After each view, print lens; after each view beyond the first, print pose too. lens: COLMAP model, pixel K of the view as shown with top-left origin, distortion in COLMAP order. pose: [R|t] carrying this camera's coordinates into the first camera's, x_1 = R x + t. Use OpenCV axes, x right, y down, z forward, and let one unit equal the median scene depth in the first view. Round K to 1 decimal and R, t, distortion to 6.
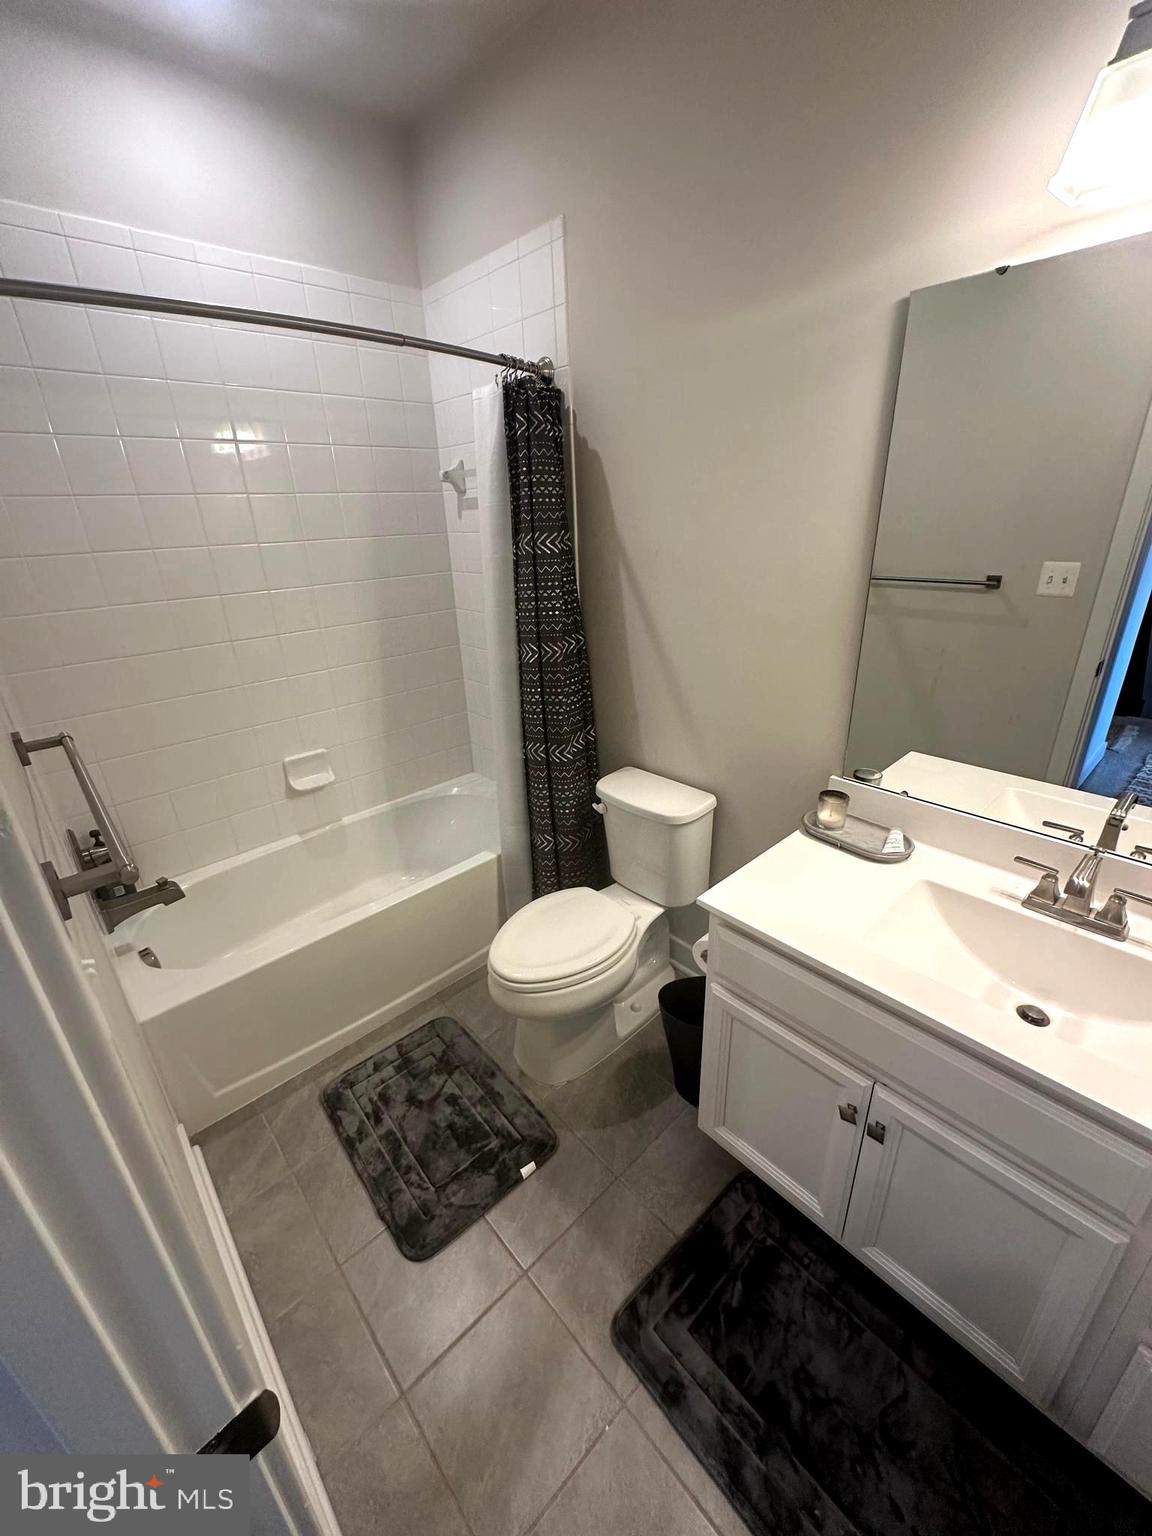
lens RADIAL K [[616.4, 0, 568.3], [0, 616.4, 764.7], [0, 0, 1]] dist [-0.002071, 0.000918]
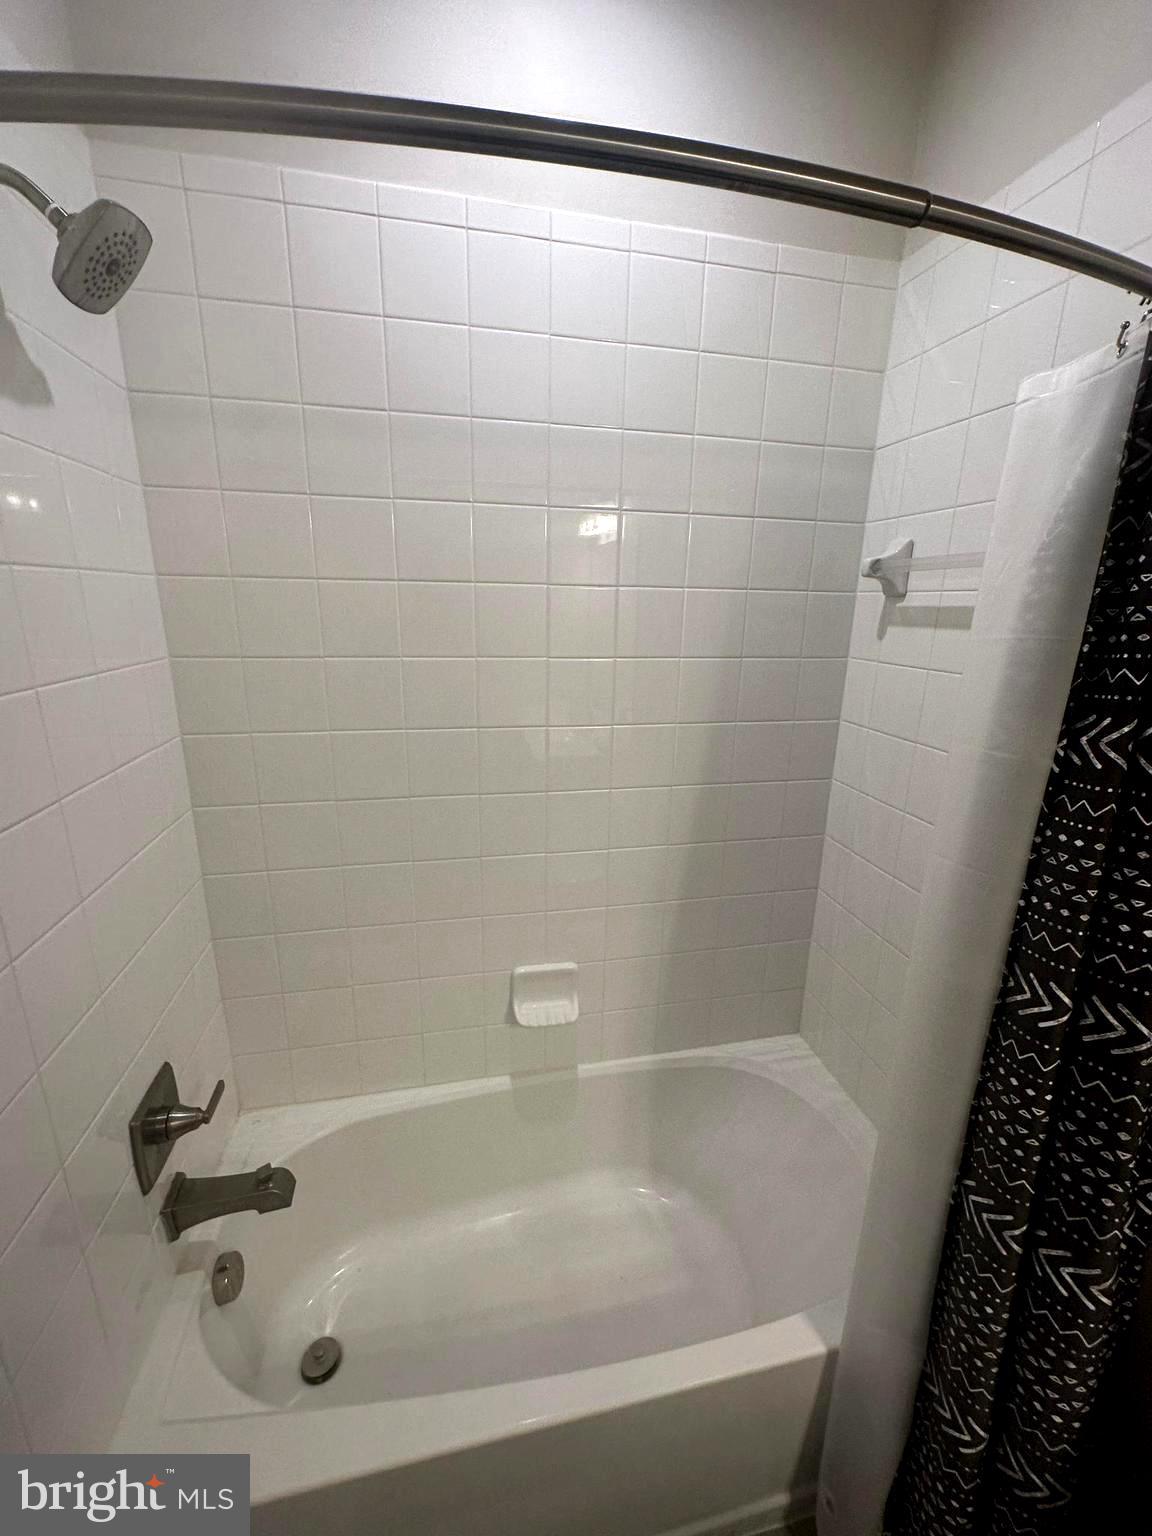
lens RADIAL K [[616.4, 0, 569.5], [0, 616.4, 773.6], [0, 0, 1]] dist [-0.002071, 0.000918]
pose [[0.858760, 0.187720, -0.476752, -0.156483], [-0.240449, 0.969297, -0.051455, -0.221512], [0.452455, 0.158822, 0.877531, 0.477903]]
